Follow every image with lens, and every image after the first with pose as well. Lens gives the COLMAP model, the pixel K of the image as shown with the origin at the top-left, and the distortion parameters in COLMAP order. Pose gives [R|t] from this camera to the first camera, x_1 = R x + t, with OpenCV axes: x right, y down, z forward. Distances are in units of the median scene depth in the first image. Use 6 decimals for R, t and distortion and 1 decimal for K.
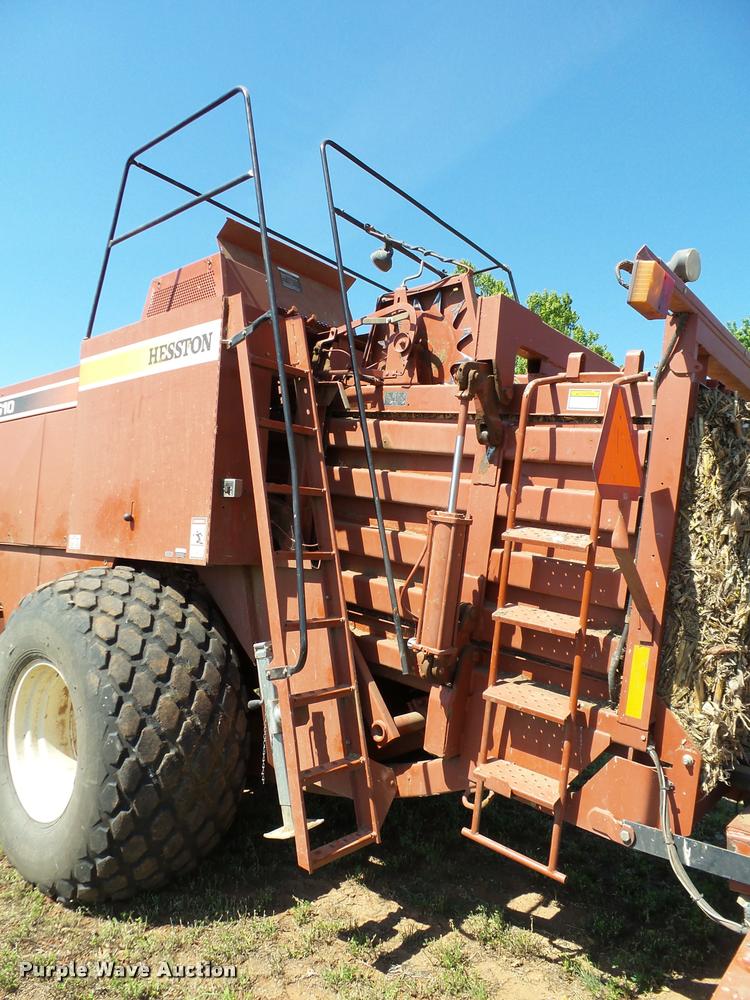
lens RADIAL K [[676.3, 0, 375.0], [0, 676.3, 500.0], [0, 0, 1]] dist [-0.019485, 0.004538]
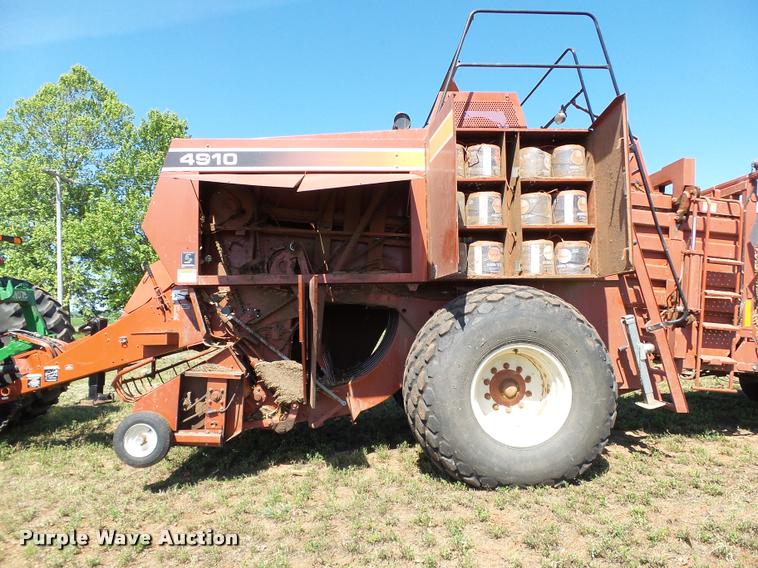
lens RADIAL K [[510.6, 0, 377.5], [0, 510.6, 286.0], [0, 0, 1]] dist [-0.024066, 0.001843]
pose [[0.733039, -0.019280, 0.679913, -1.717030], [0.004940, 0.999723, 0.023023, 0.089125], [-0.680168, -0.013518, 0.732931, 0.426237]]
